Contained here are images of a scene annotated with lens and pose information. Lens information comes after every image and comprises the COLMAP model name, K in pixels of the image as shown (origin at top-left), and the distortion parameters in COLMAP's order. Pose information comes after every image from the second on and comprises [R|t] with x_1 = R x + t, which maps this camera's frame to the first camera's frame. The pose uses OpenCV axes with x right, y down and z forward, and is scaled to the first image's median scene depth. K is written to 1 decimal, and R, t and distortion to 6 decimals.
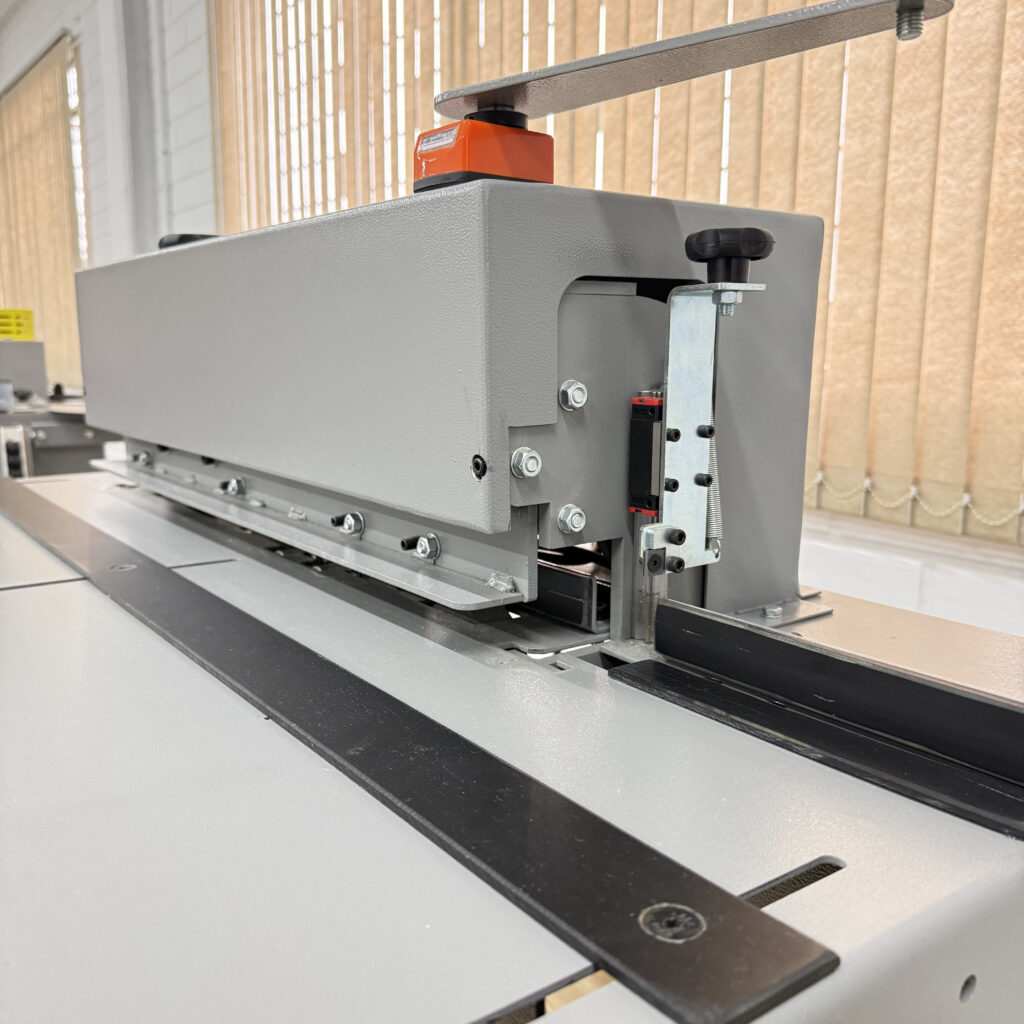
lens RADIAL K [[994.6, 0, 512.0], [0, 994.6, 512.0], [0, 0, 1]] dist [0.093053, -0.179413]
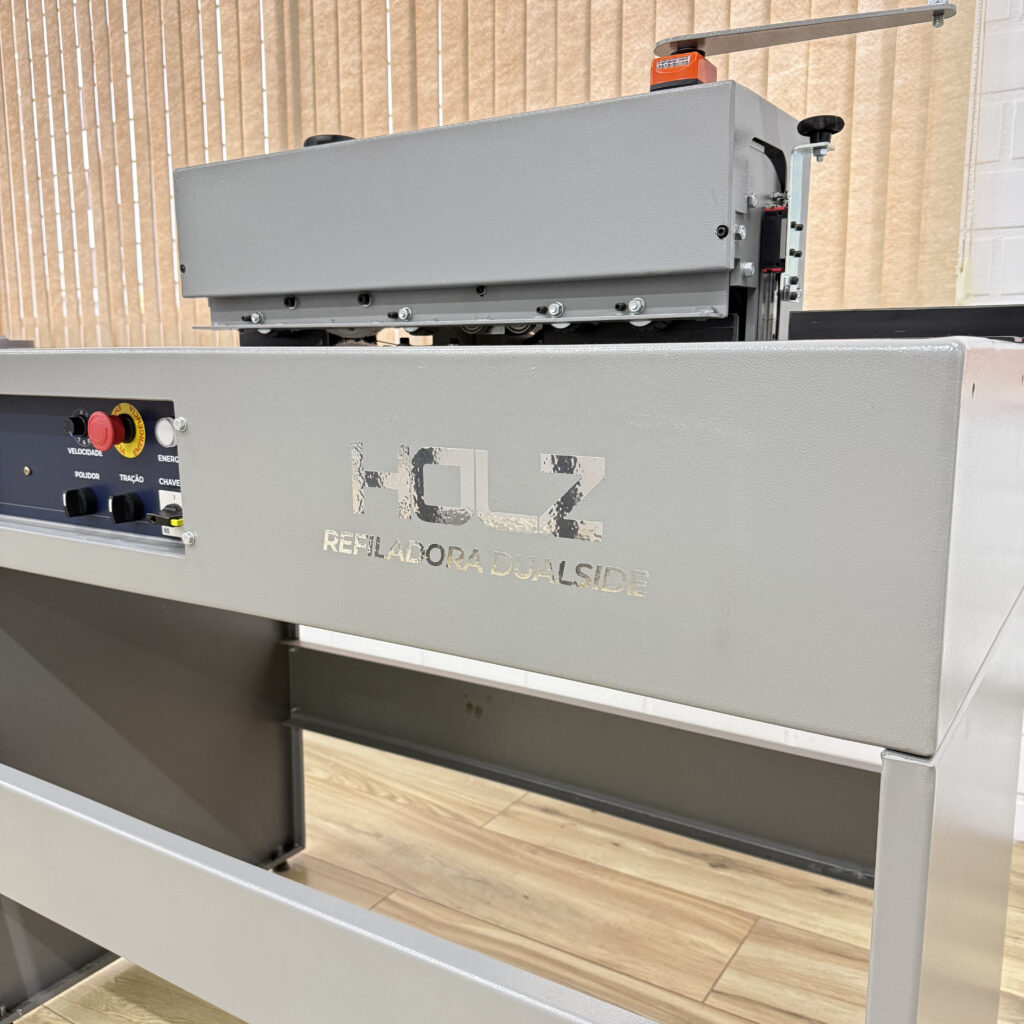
lens RADIAL K [[997.3, 0, 508.3], [0, 997.3, 522.4], [0, 0, 1]] dist [0.292104, -0.699933]
pose [[0.933058, -0.065152, 0.353777, -1.045222], [0.069635, 0.997573, 0.000057, 0.439447], [-0.352922, 0.024582, 0.935330, -0.621863]]
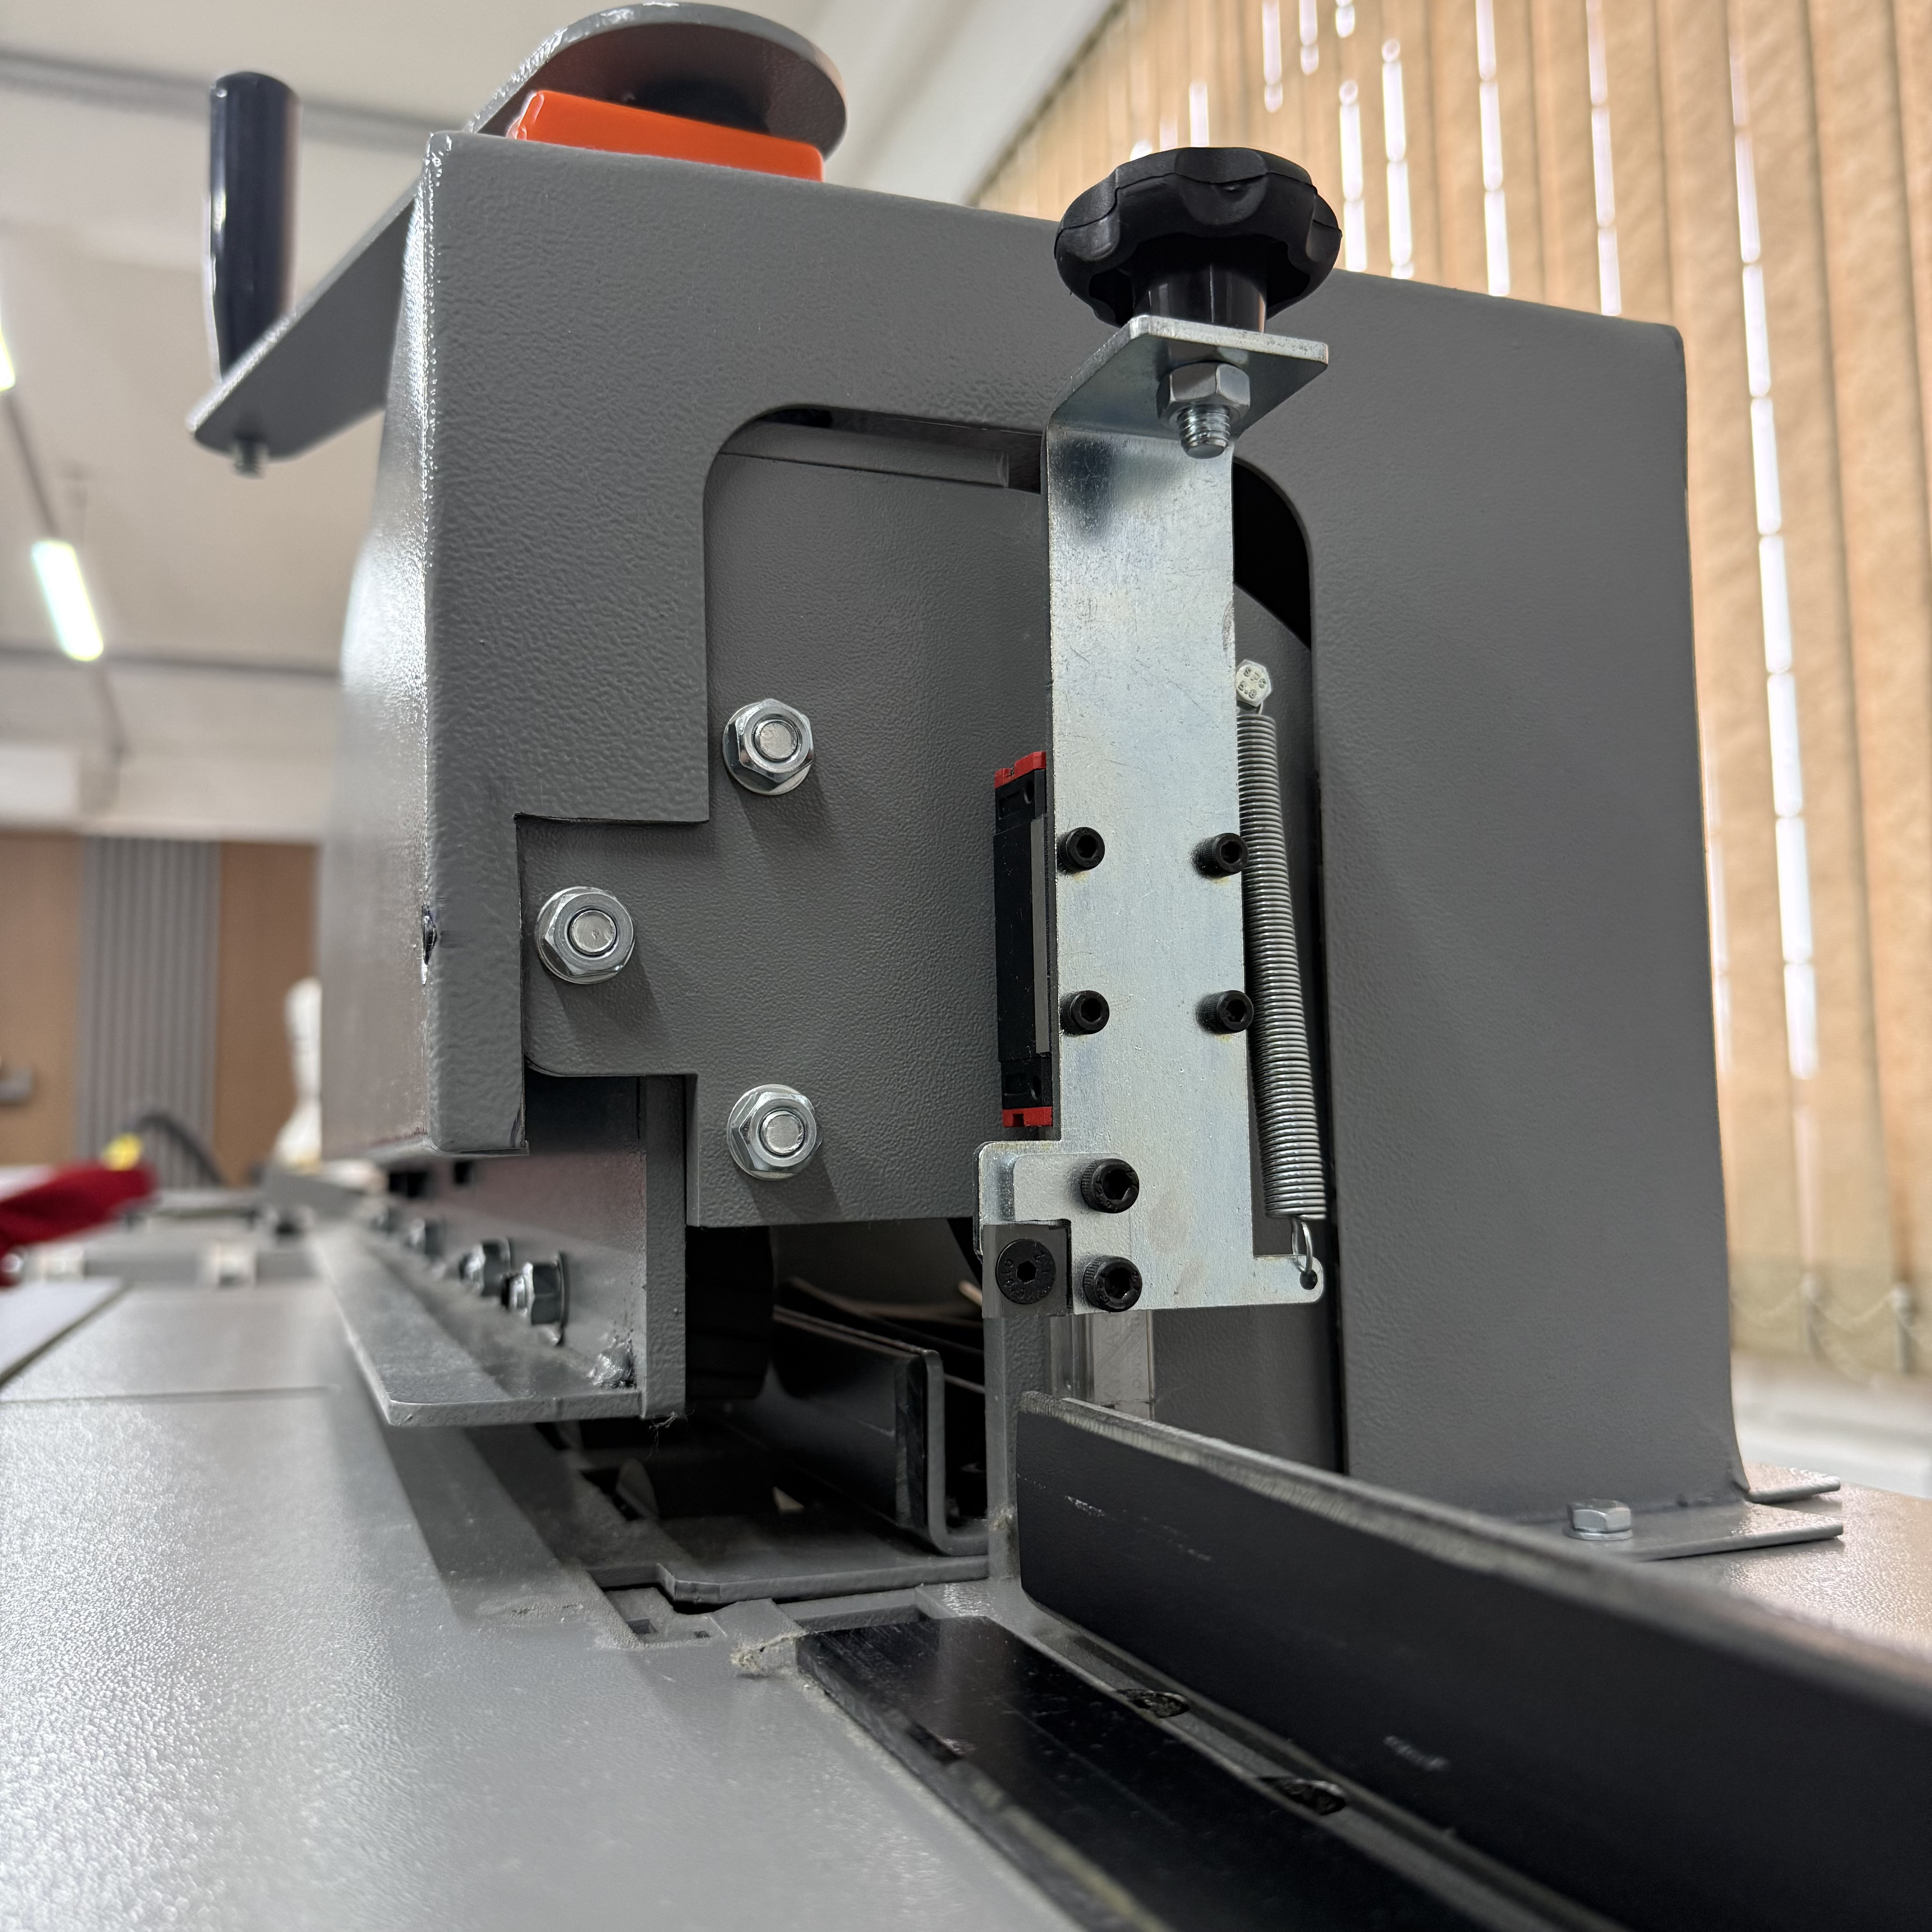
lens RADIAL K [[1876.5, 0, 966.0], [0, 1876.5, 966.0], [0, 0, 1]] dist [0.093053, -0.179413]
pose [[0.959867, -0.046956, -0.276497, 0.273803], [-0.028365, 0.964575, -0.262279, 0.106088], [0.279018, 0.259596, 0.924532, 0.441184]]
